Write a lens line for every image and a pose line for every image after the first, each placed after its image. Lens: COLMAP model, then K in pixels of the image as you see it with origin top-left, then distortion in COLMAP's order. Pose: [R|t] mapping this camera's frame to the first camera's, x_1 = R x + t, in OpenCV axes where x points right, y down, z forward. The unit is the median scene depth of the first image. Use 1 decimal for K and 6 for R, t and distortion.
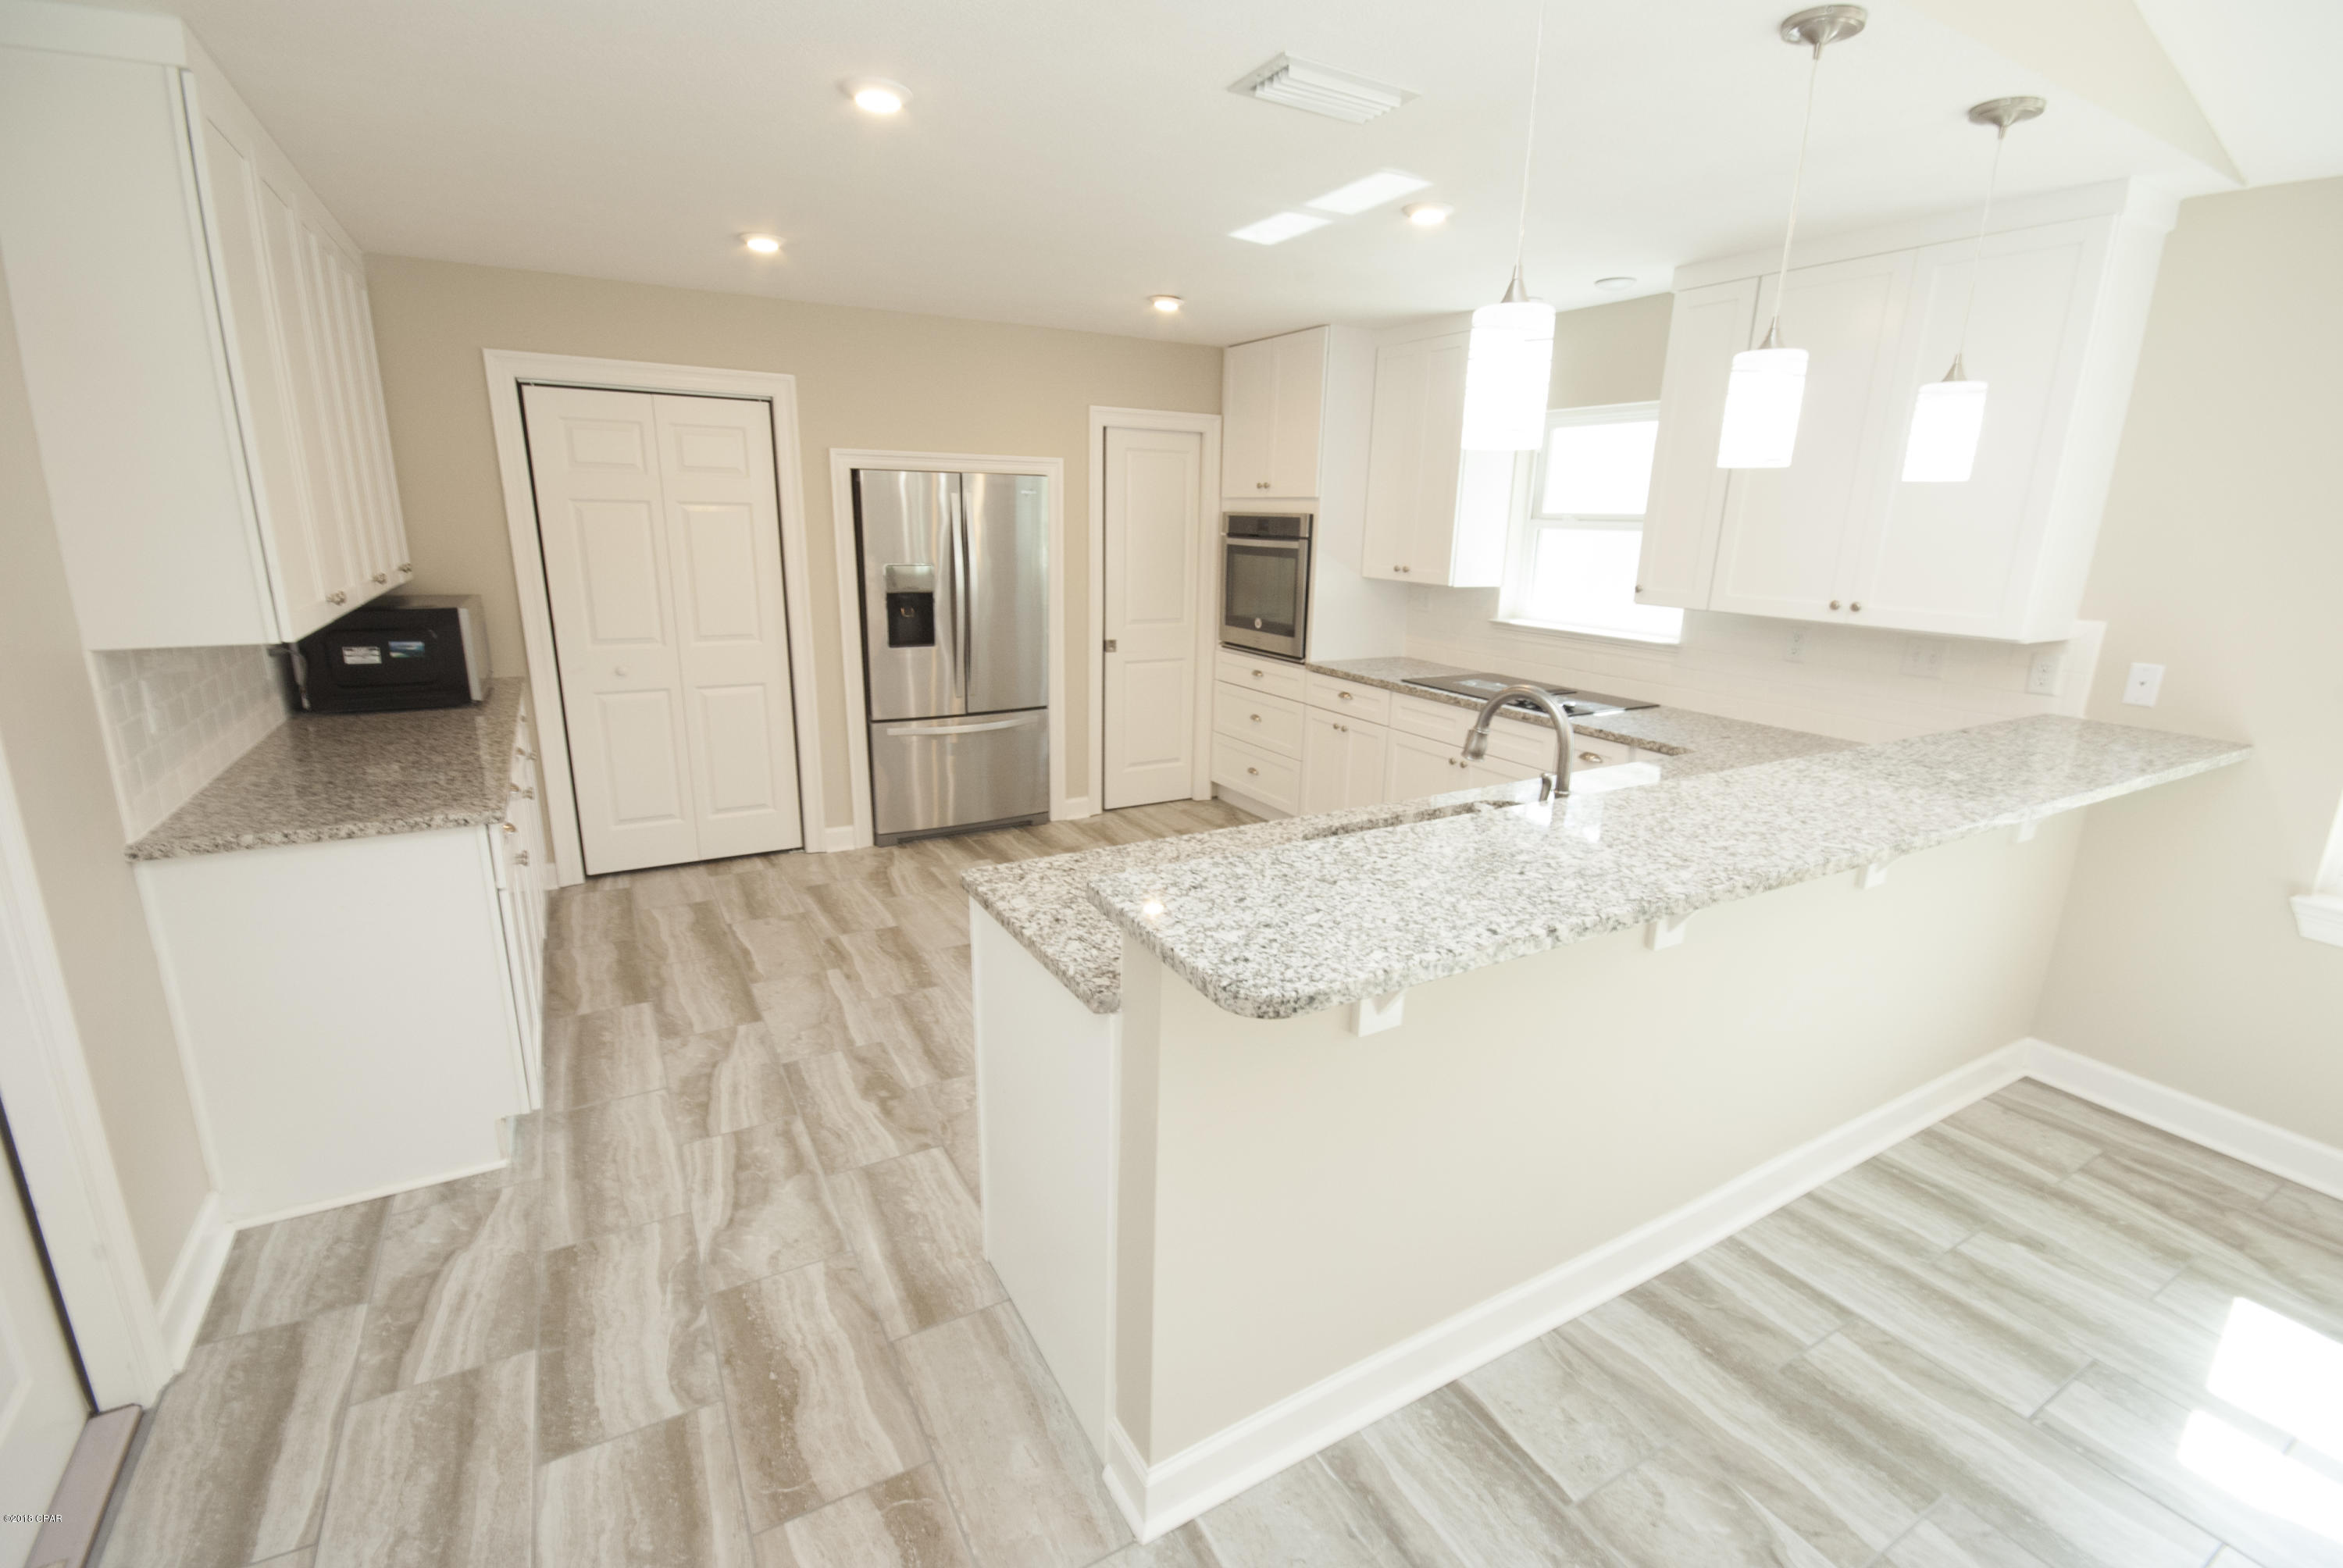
lens RADIAL K [[1034.6, 0, 1170.4], [0, 1034.6, 790.8], [0, 0, 1]] dist [0.016206, -0.015561]
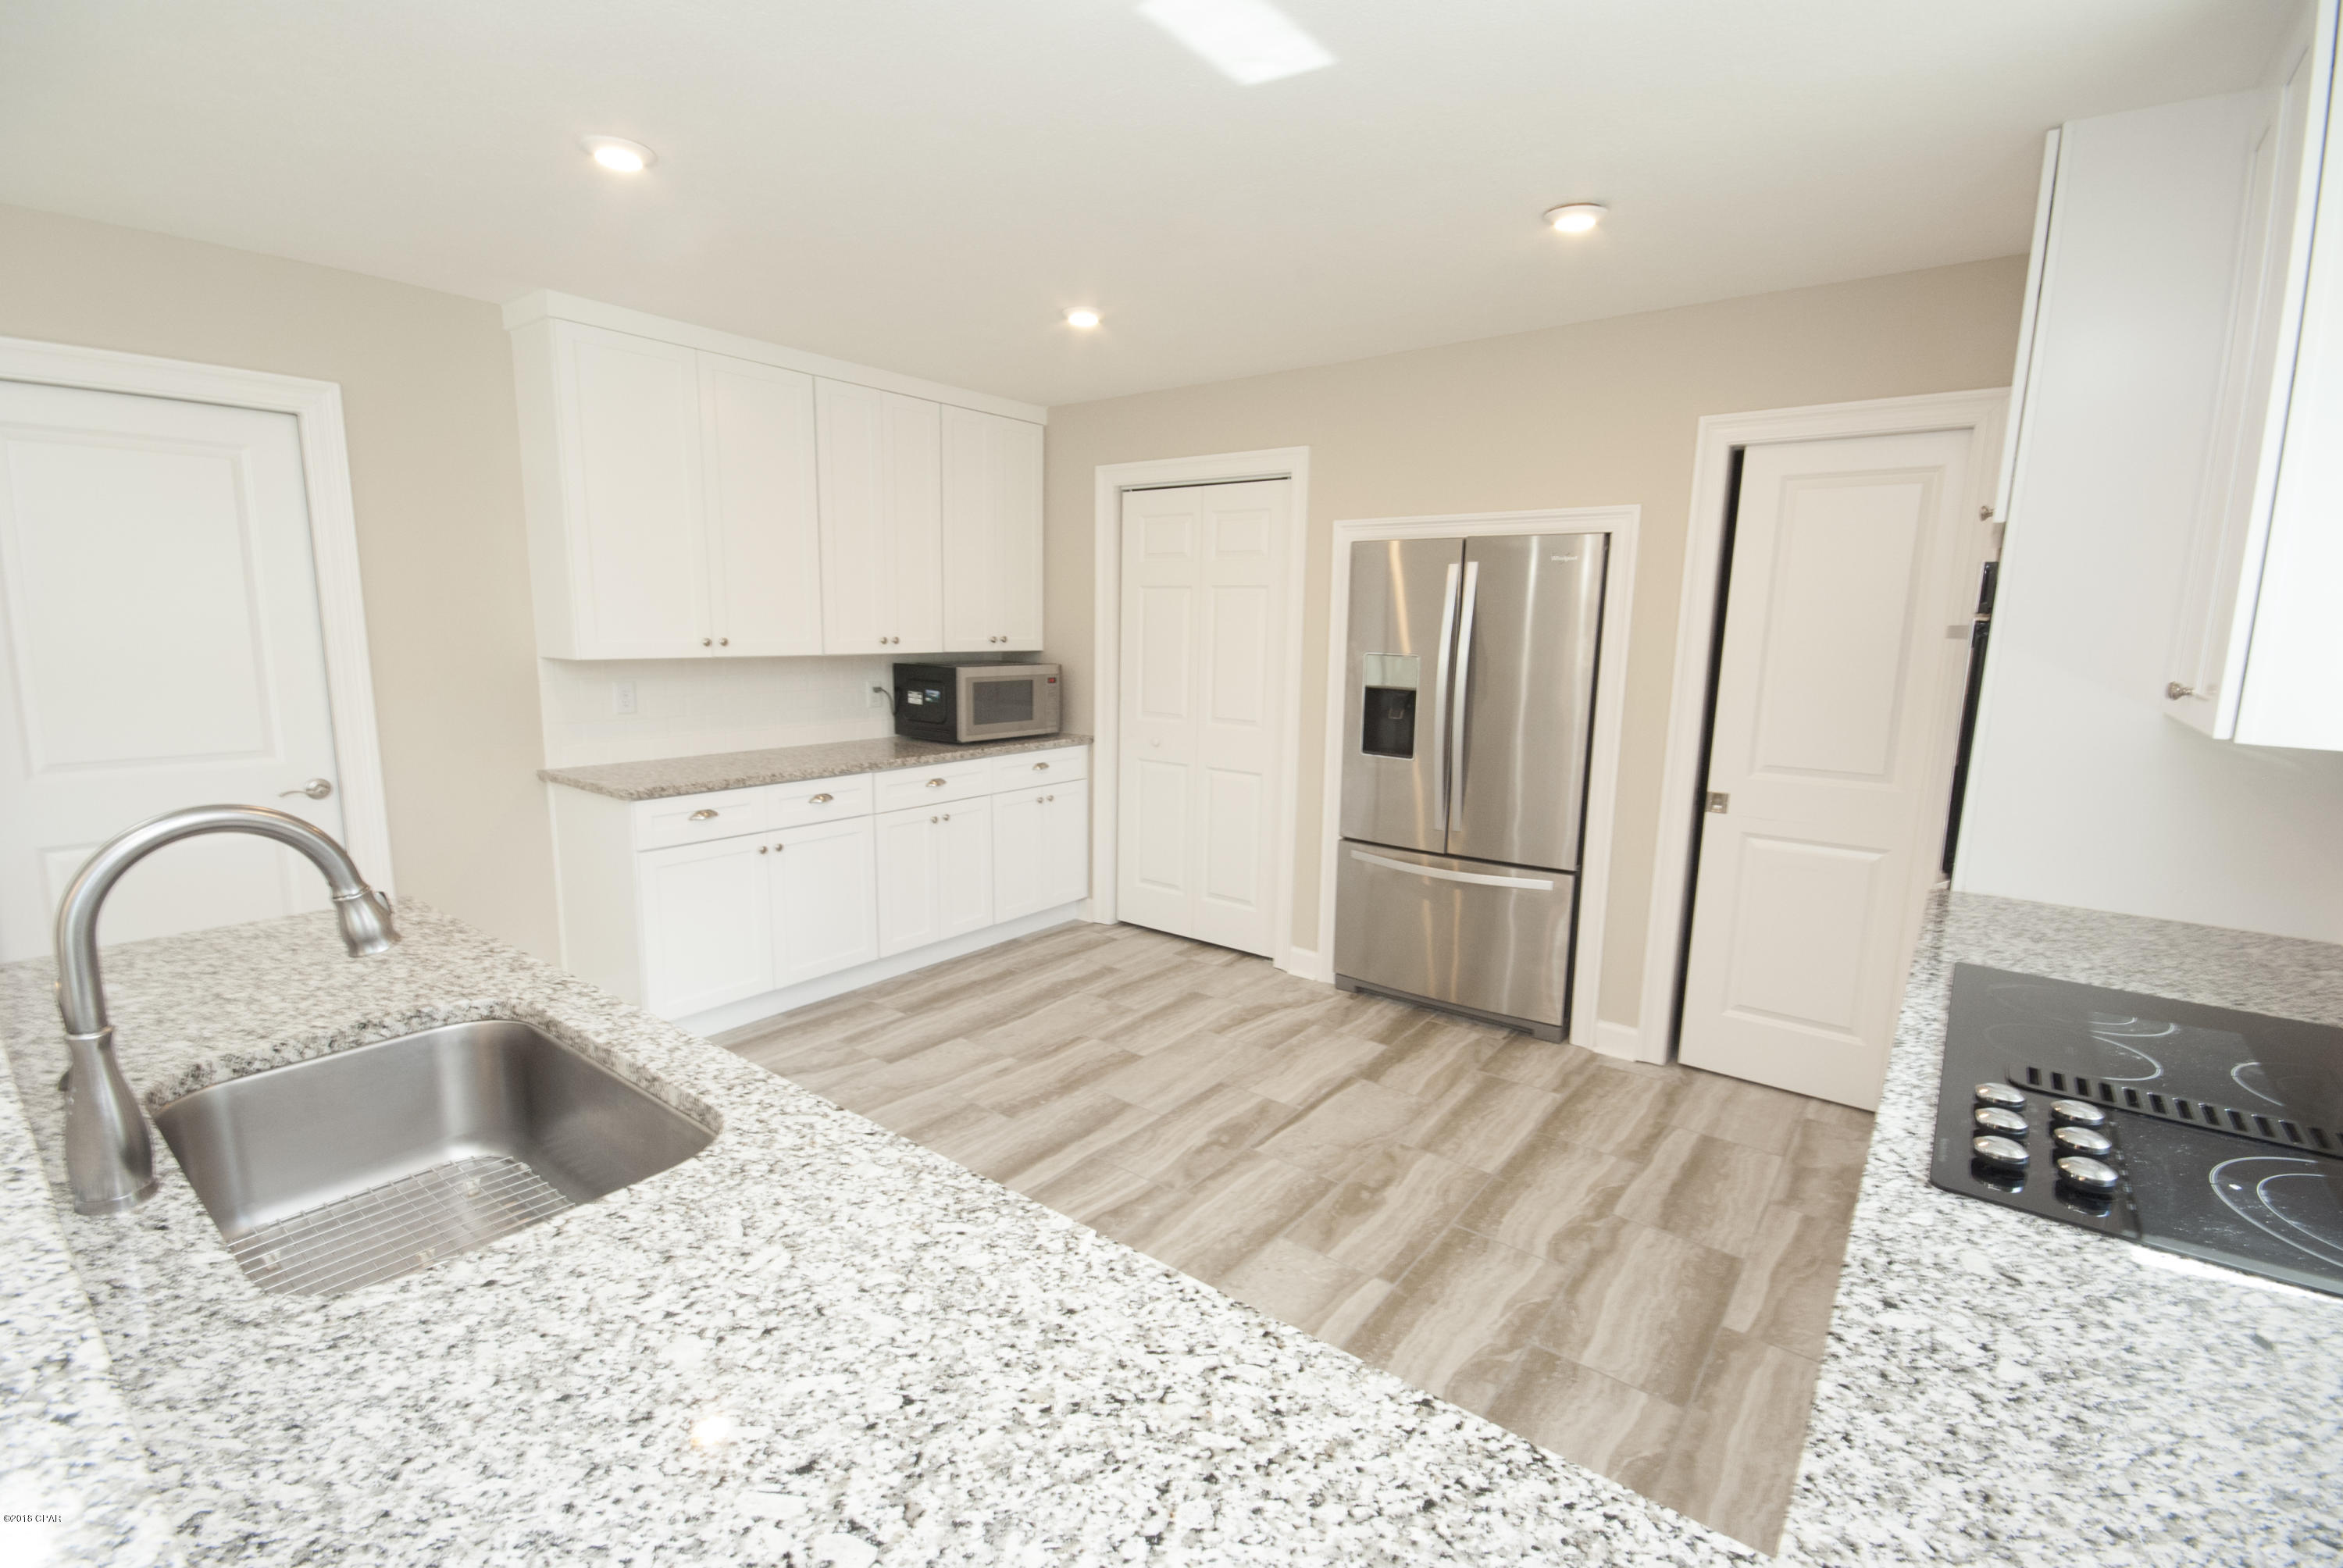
lens RADIAL K [[1032.3, 0, 1168.9], [0, 1032.3, 792.5], [0, 0, 1]] dist [-0.000848, -0.000224]
pose [[0.382369, 0.138383, -0.913589, 0.485481], [-0.246902, 0.968073, 0.043299, -0.120646], [0.890412, 0.209010, 0.404328, 0.620279]]
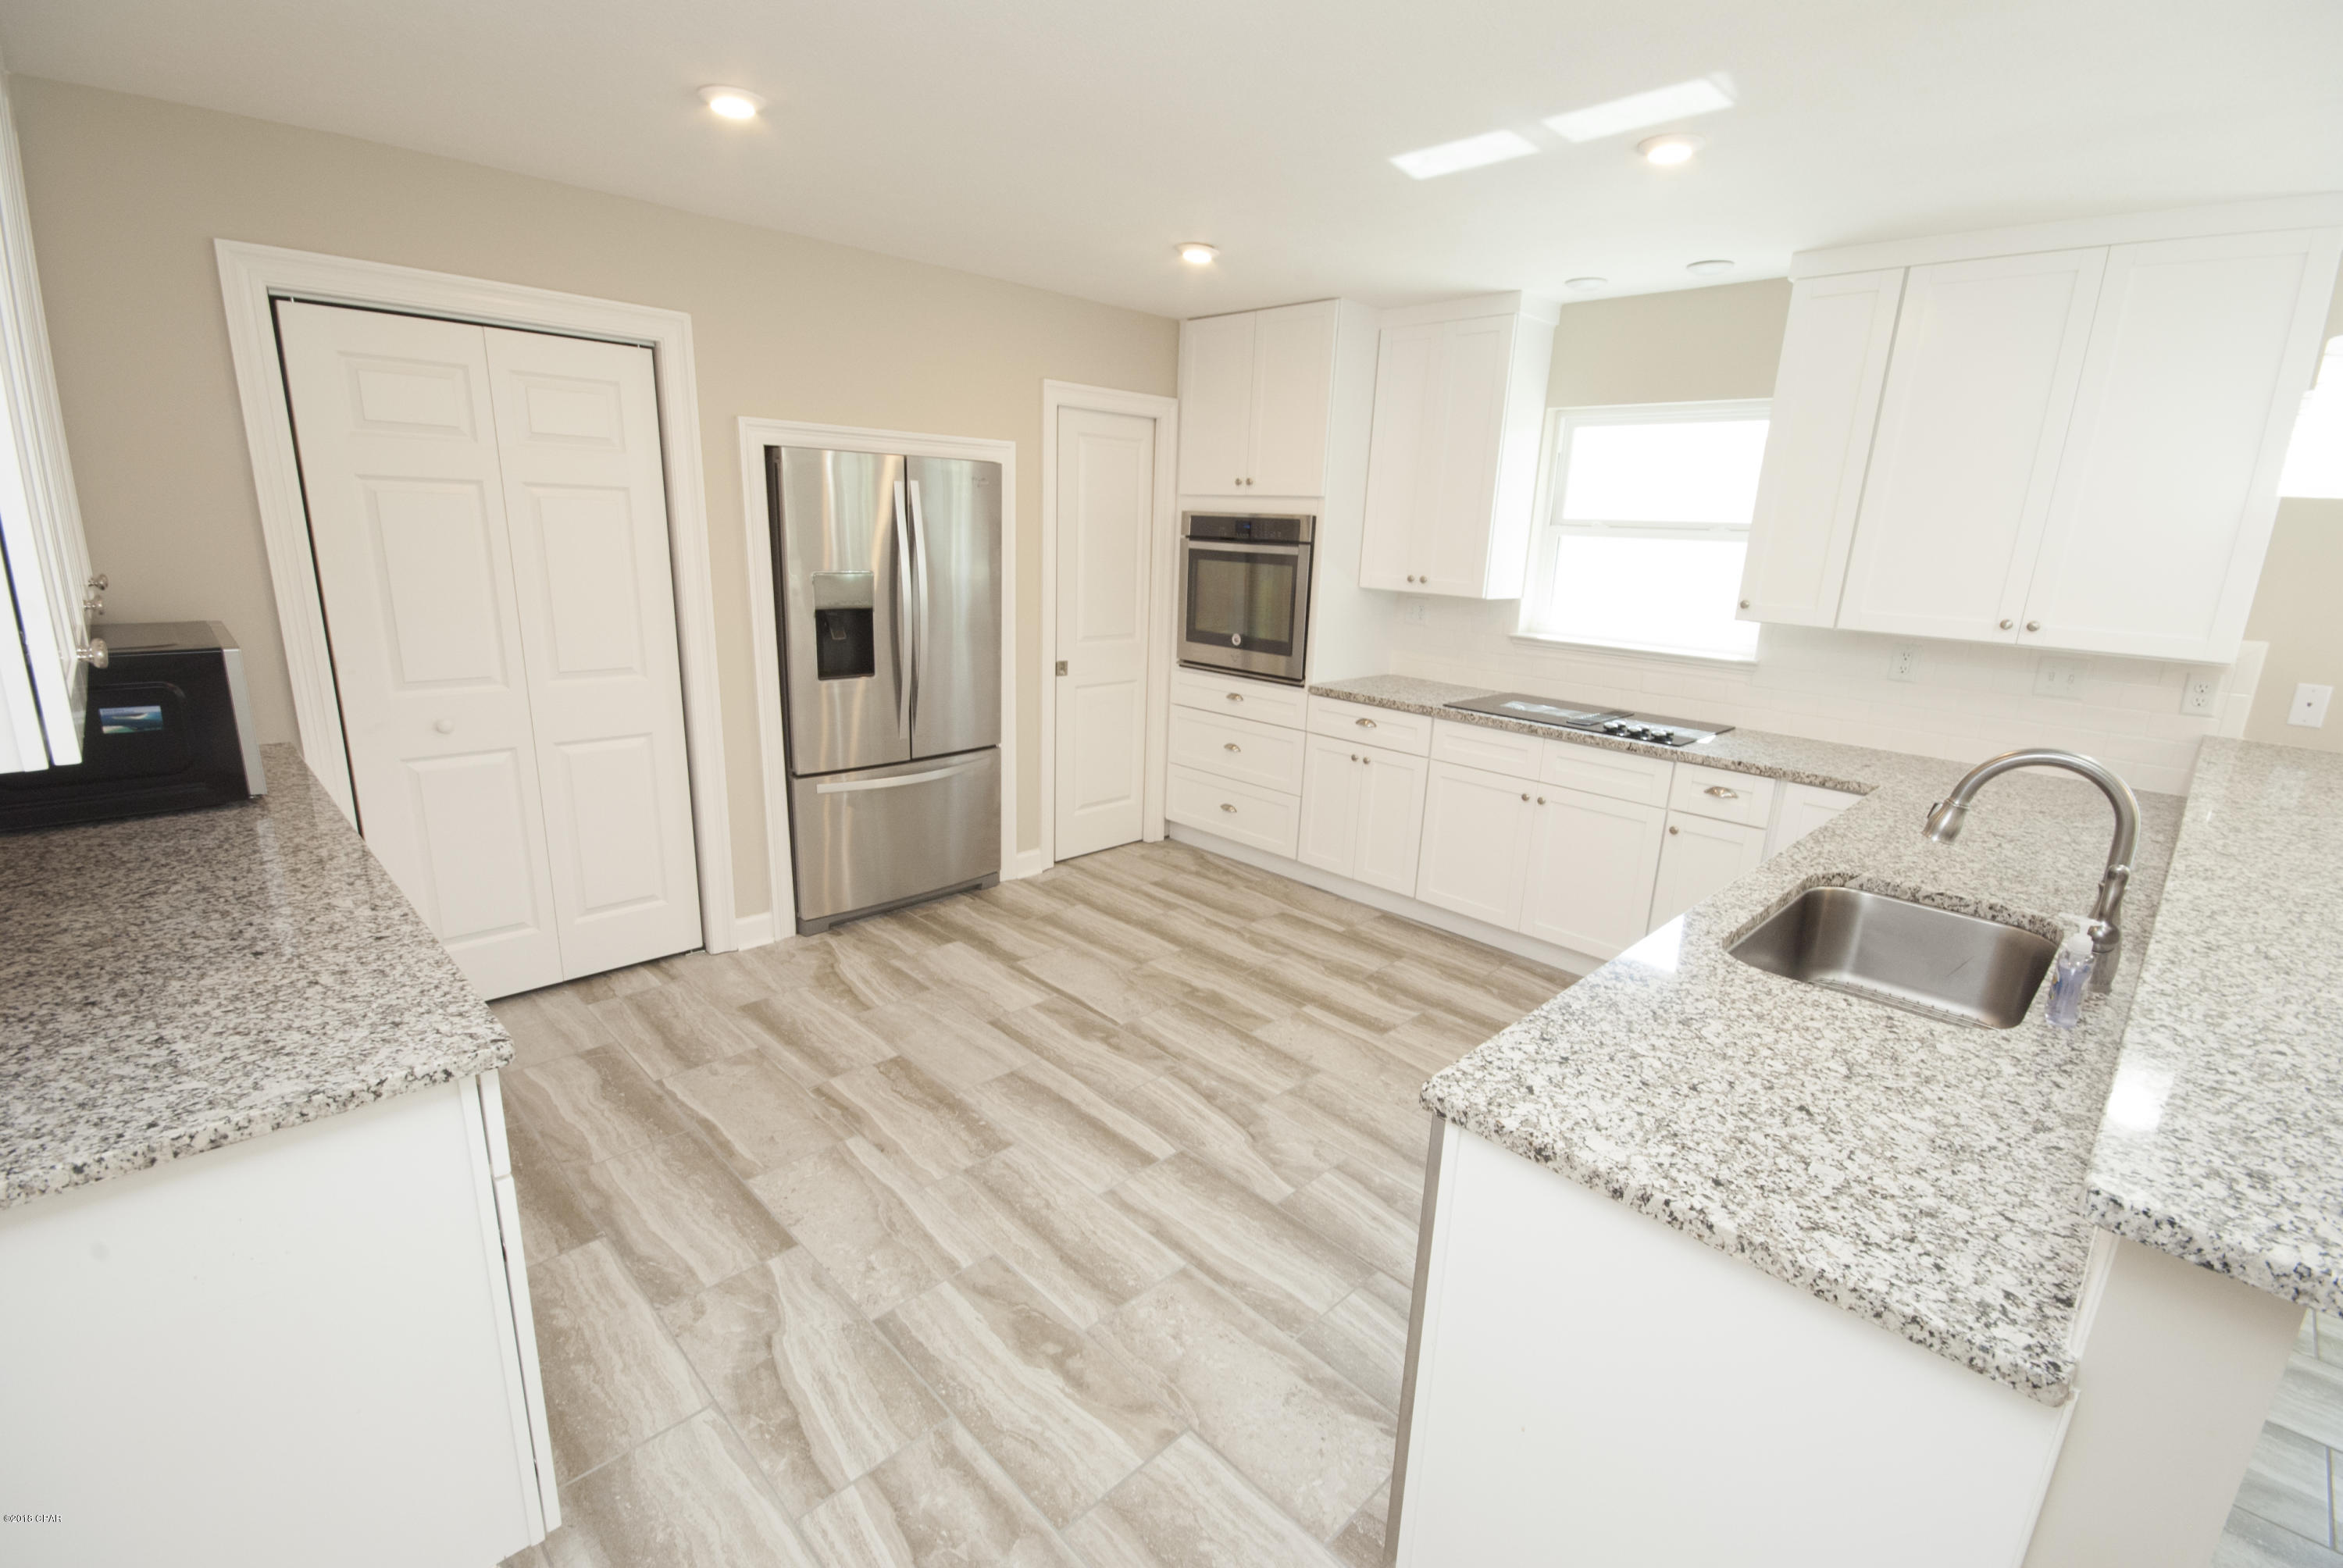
lens RADIAL K [[1034.6, 0, 1170.4], [0, 1034.6, 790.8], [0, 0, 1]] dist [0.016206, -0.015561]
pose [[0.966041, -0.050444, 0.253417, -0.251247], [0.050065, 0.998714, 0.007951, -0.056519], [-0.253492, 0.005006, 0.967324, 0.218905]]
